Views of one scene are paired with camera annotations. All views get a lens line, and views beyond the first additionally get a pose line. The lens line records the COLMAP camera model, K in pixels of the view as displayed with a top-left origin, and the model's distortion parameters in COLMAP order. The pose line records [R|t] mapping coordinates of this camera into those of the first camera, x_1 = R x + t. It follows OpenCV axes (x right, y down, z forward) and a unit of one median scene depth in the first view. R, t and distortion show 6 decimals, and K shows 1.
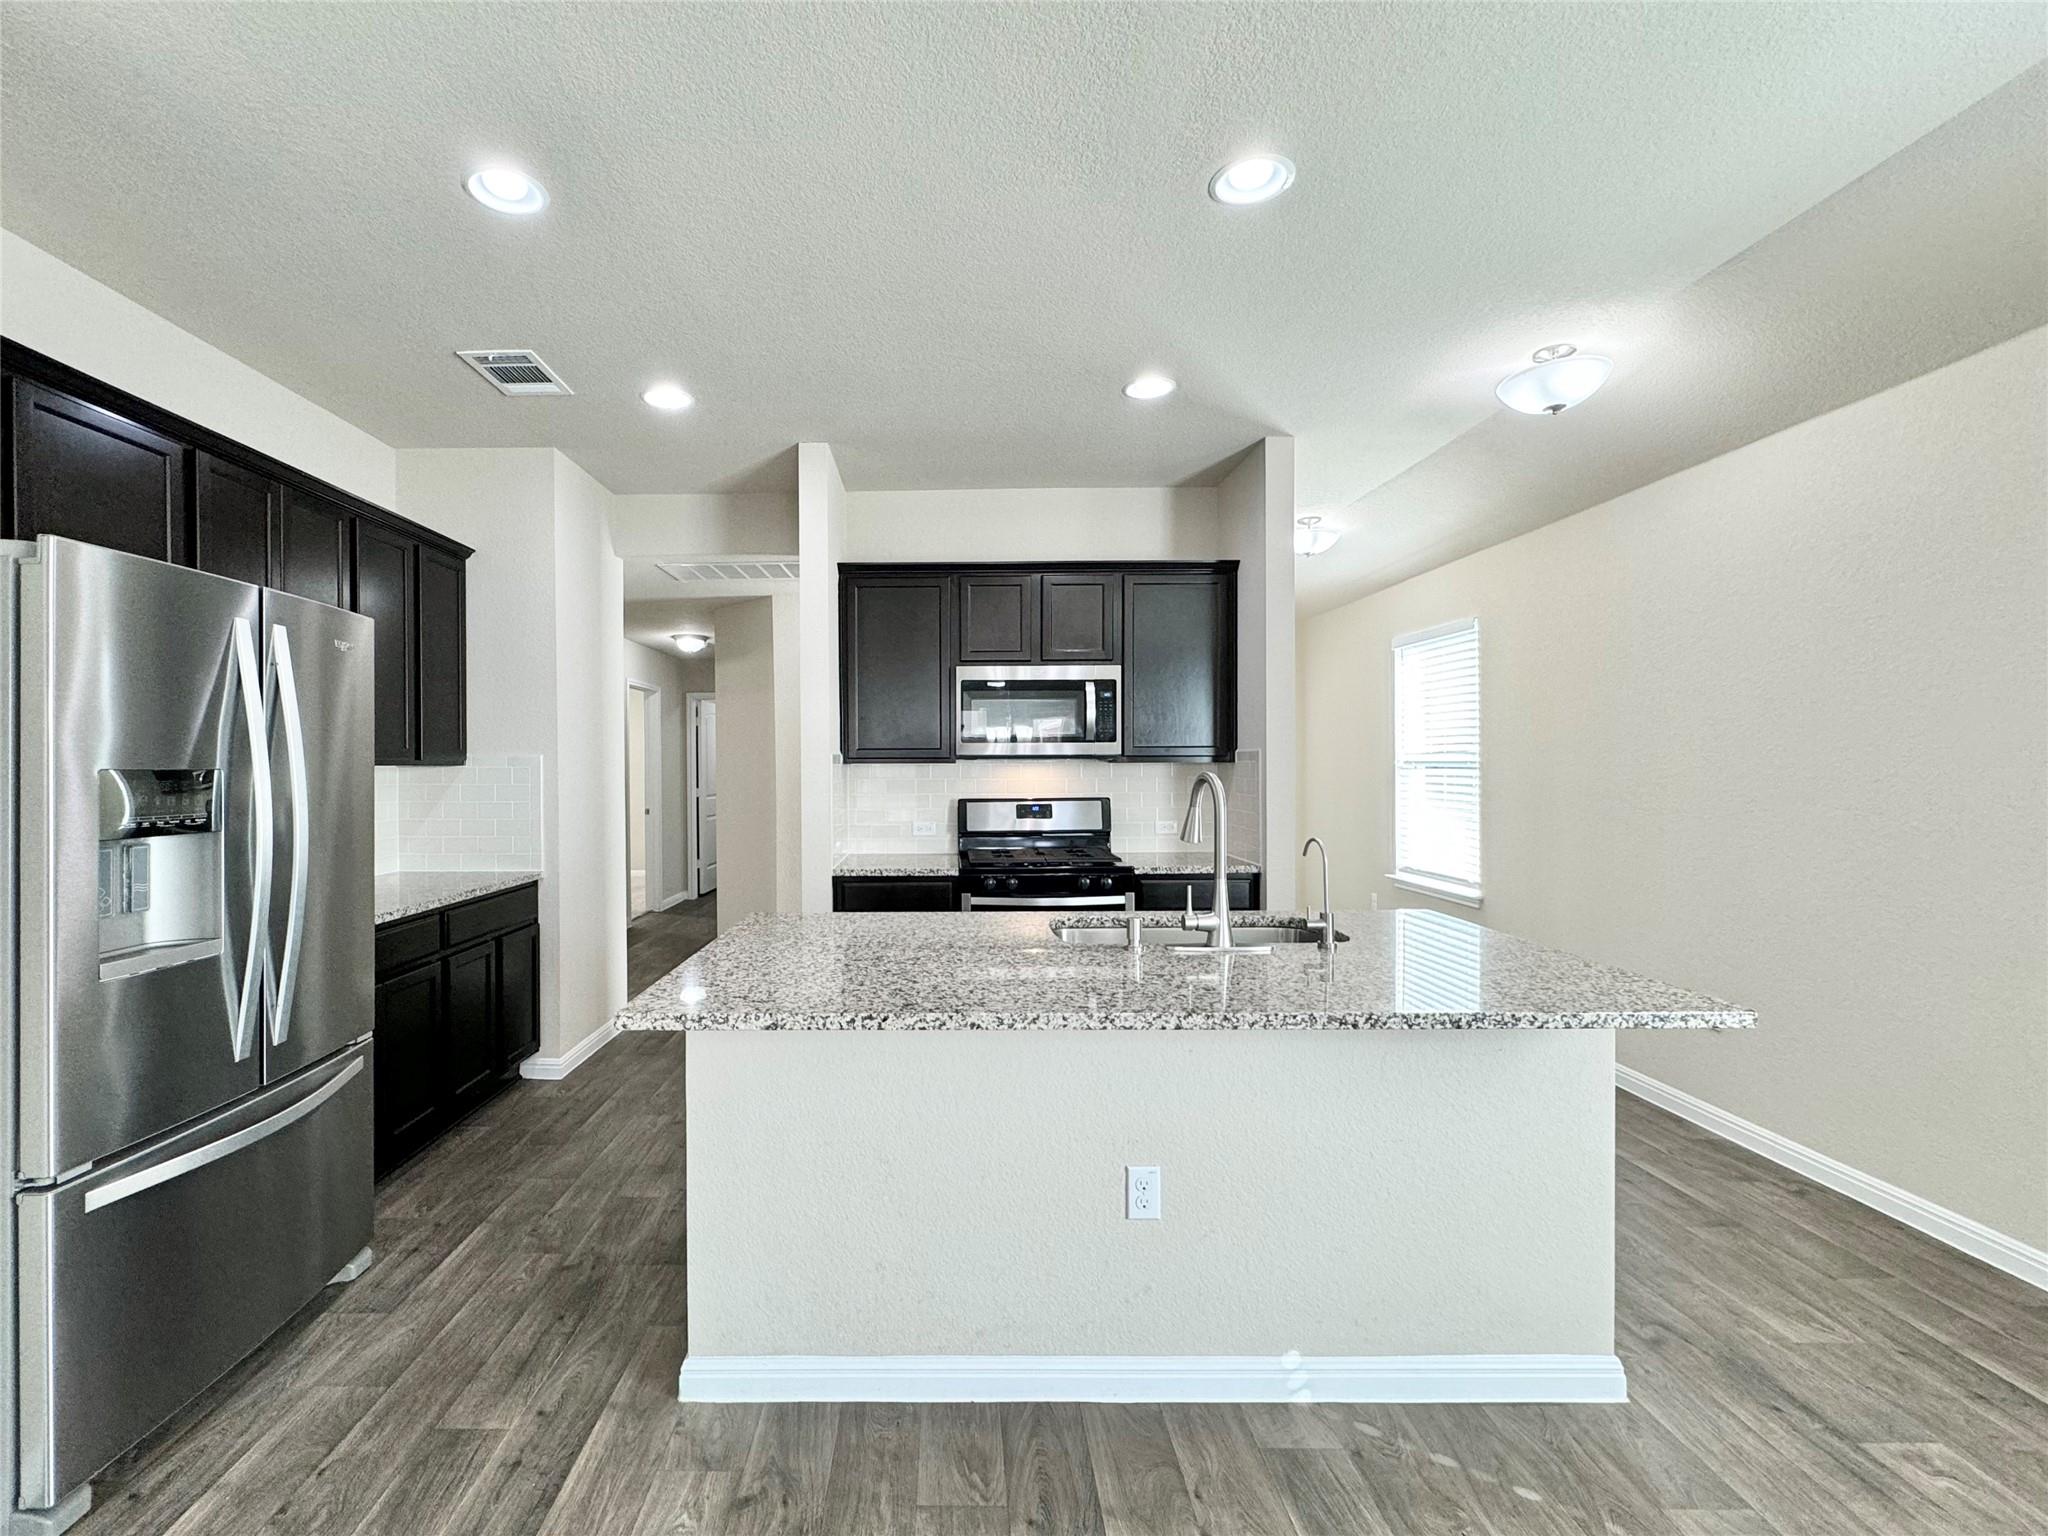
lens RADIAL K [[831.3, 0, 957.1], [0, 831.3, 761.3], [0, 0, 1]] dist [0.001253, -0.000854]
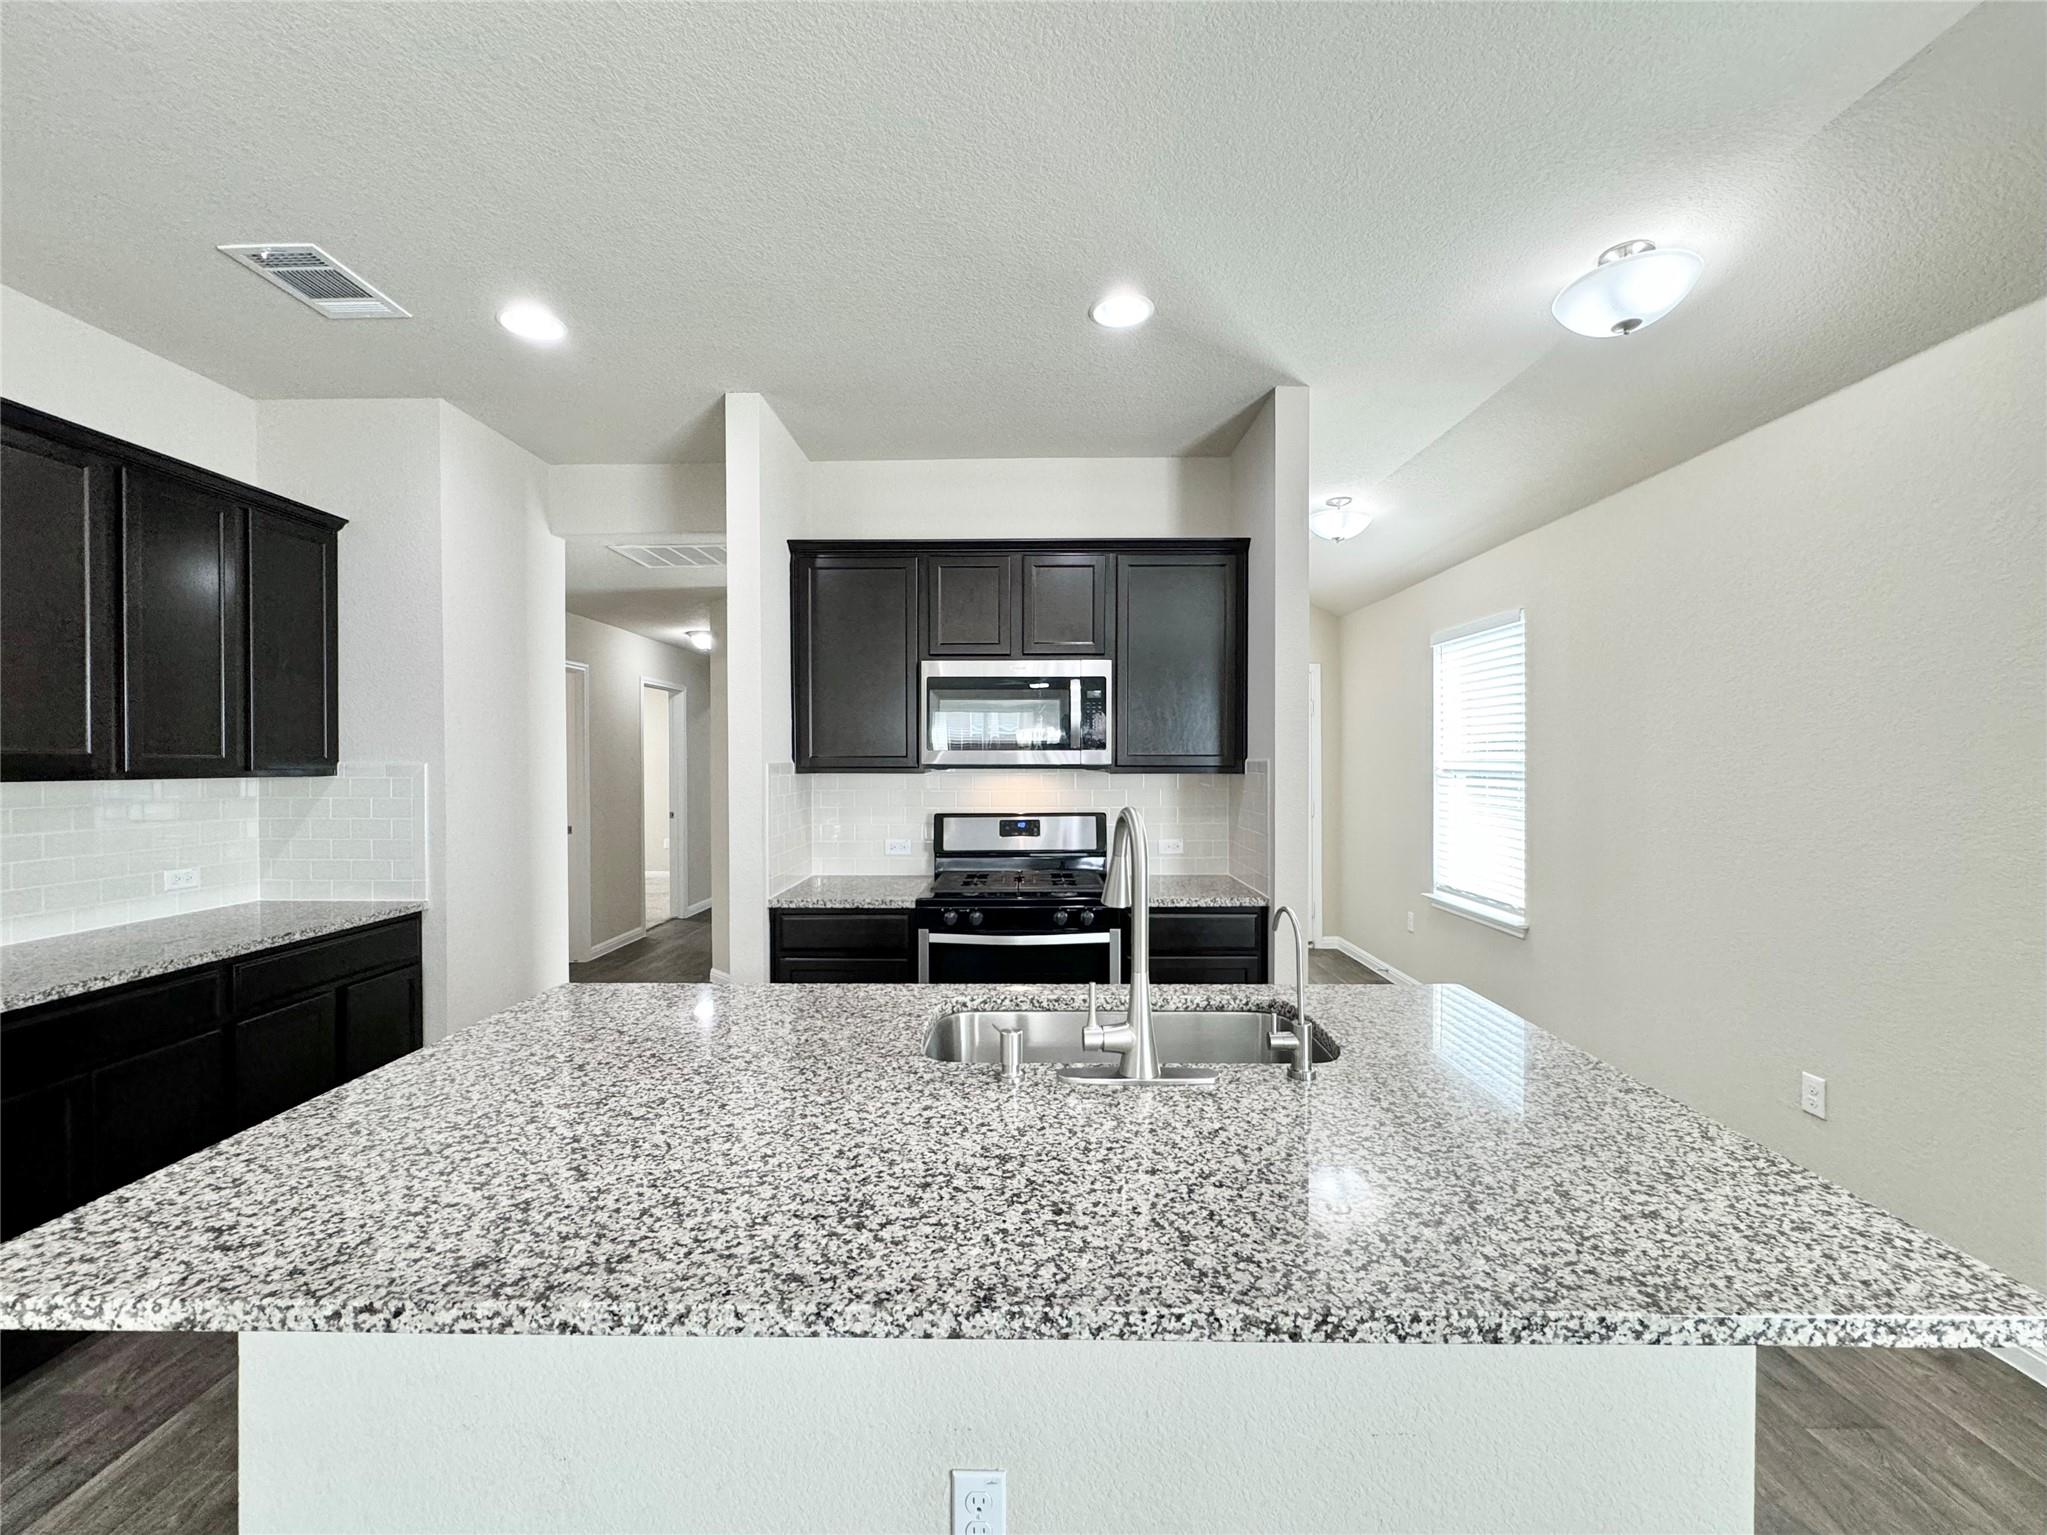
lens RADIAL K [[830.9, 0, 1019.7], [0, 830.9, 766.8], [0, 0, 1]] dist [0.001253, -0.000854]
pose [[0.999862, 0.002028, 0.016479, 0.090229], [-0.002119, 0.999983, 0.005501, -0.010253], [-0.016467, -0.005535, 0.999849, 0.148425]]
